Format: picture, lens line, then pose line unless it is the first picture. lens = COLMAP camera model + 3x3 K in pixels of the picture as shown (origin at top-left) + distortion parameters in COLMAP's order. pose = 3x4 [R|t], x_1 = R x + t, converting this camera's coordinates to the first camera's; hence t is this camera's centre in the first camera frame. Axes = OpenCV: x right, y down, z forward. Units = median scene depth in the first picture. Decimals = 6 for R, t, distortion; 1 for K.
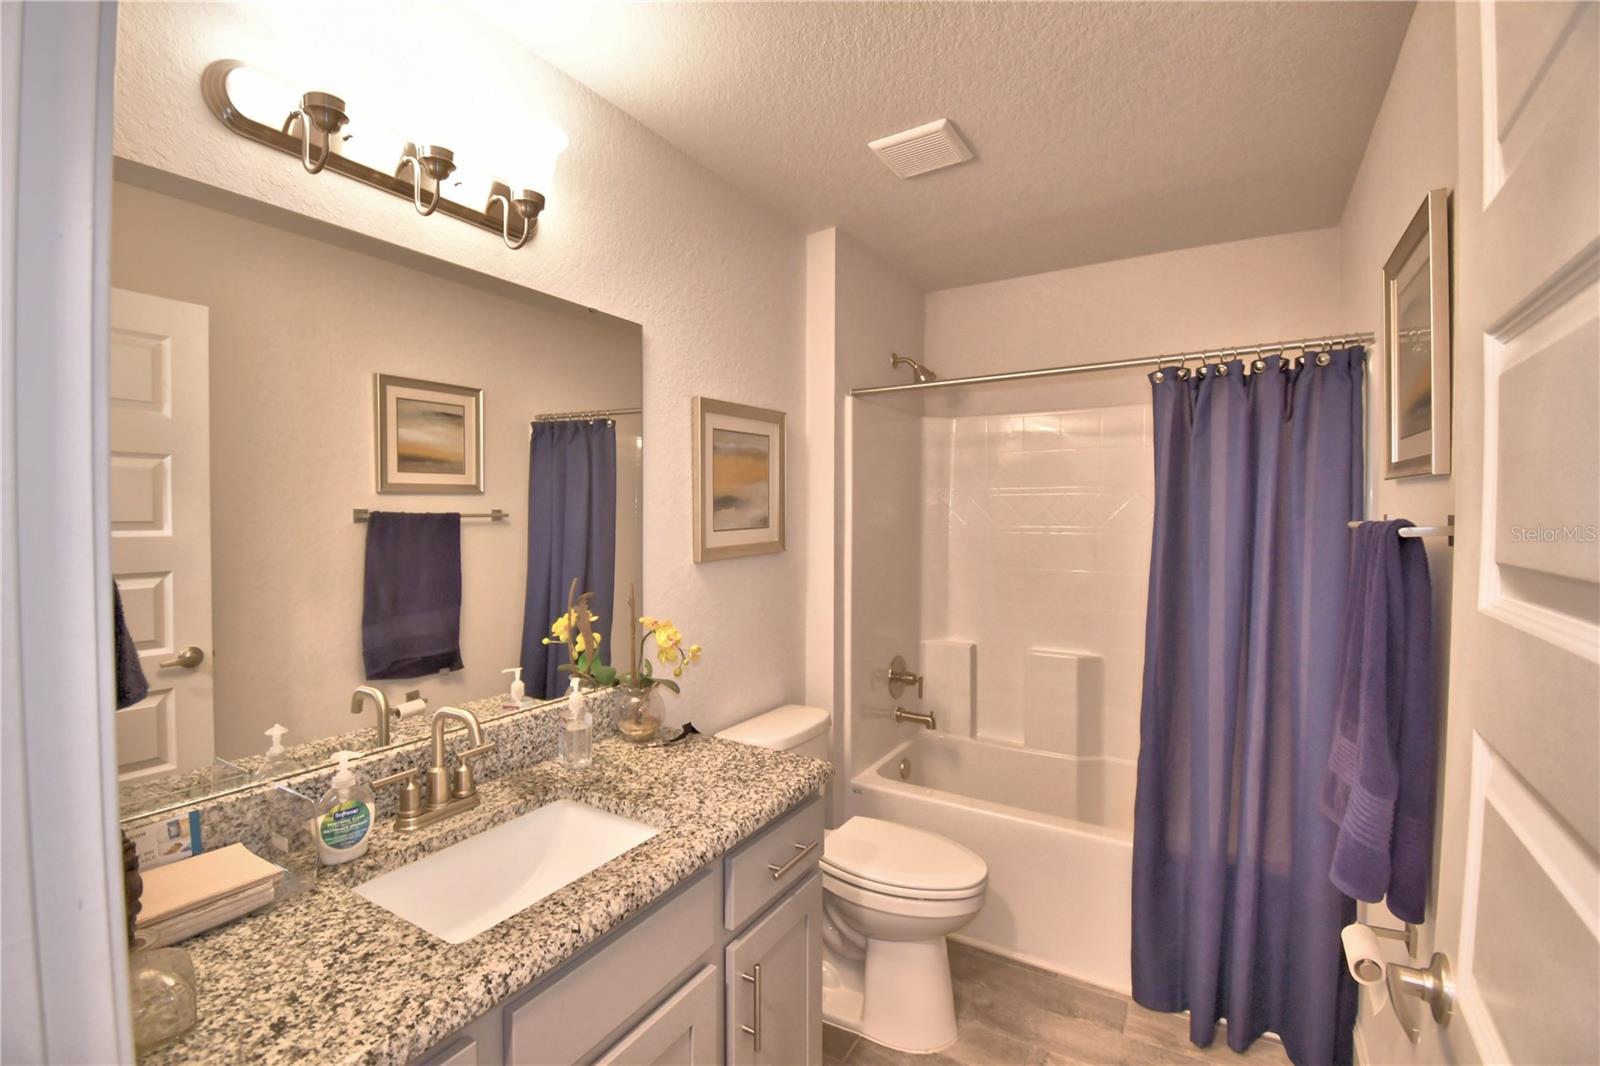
lens RADIAL K [[704.8, 0, 777.0], [0, 704.8, 519.0], [0, 0, 1]] dist [0.000823, -0.015360]
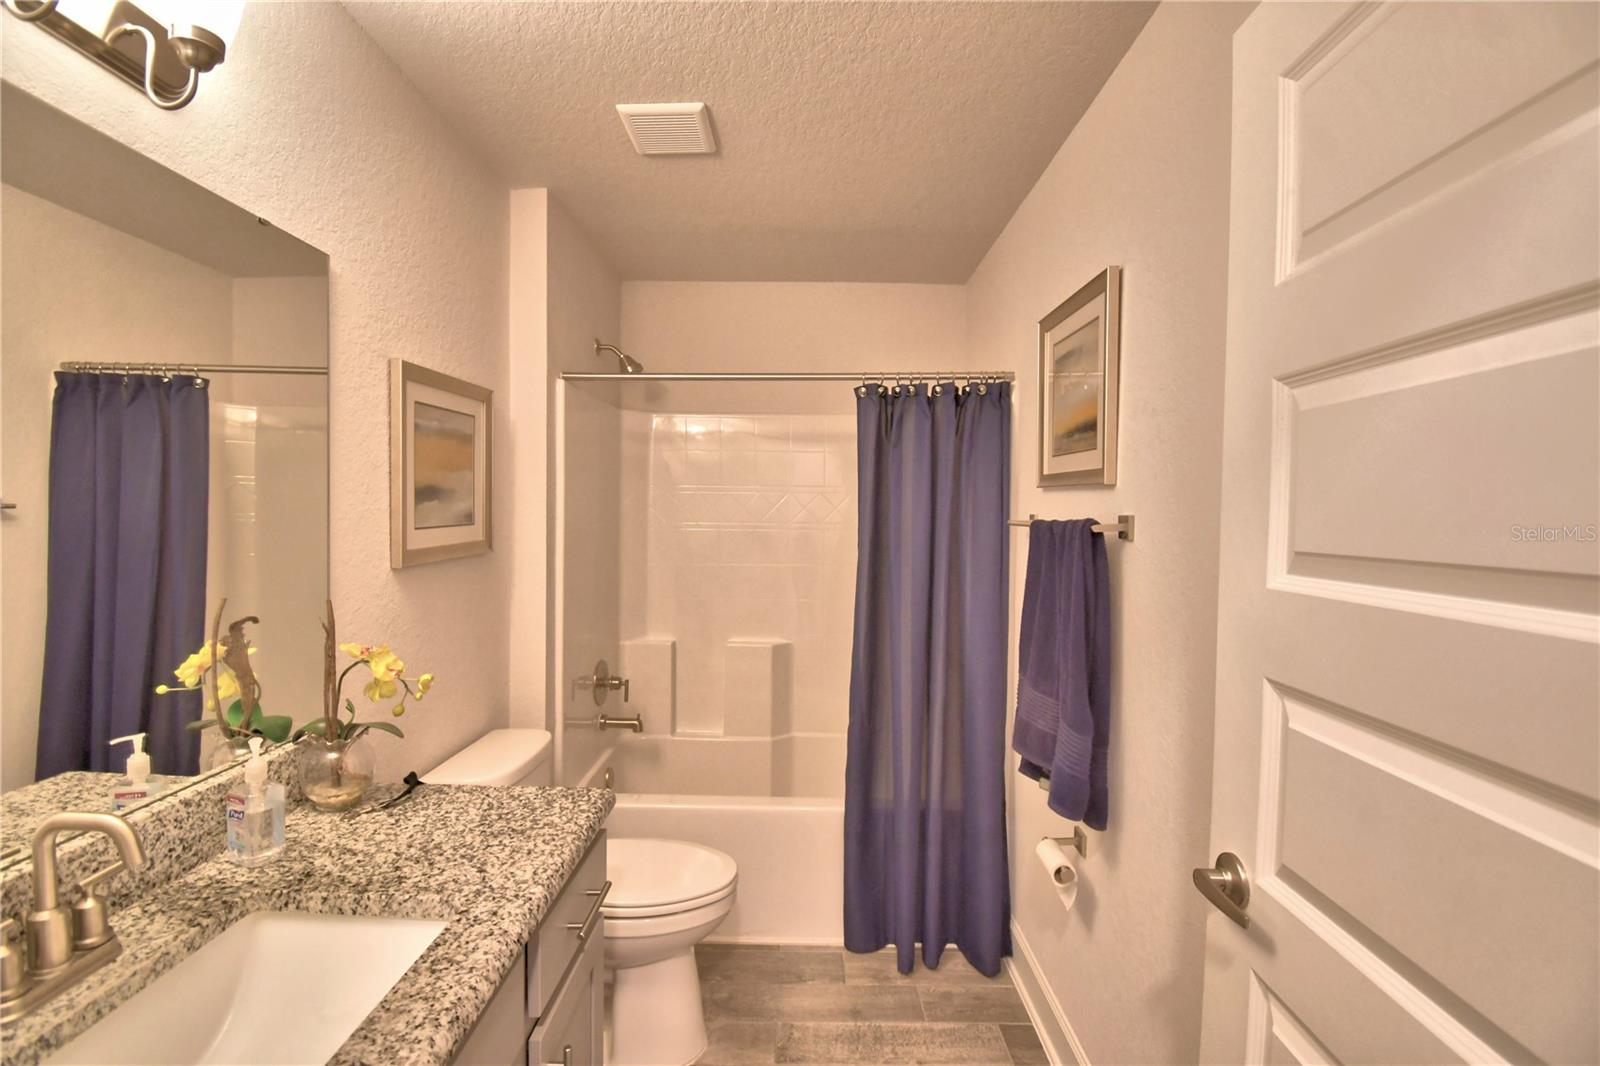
lens RADIAL K [[704.8, 0, 820.0], [0, 704.8, 521.8], [0, 0, 1]] dist [0.000823, -0.015360]
pose [[0.856797, 0.002124, 0.515649, -0.114311], [-0.006925, 0.999949, 0.007386, -0.000457], [-0.515607, -0.009899, 0.856768, 0.076018]]
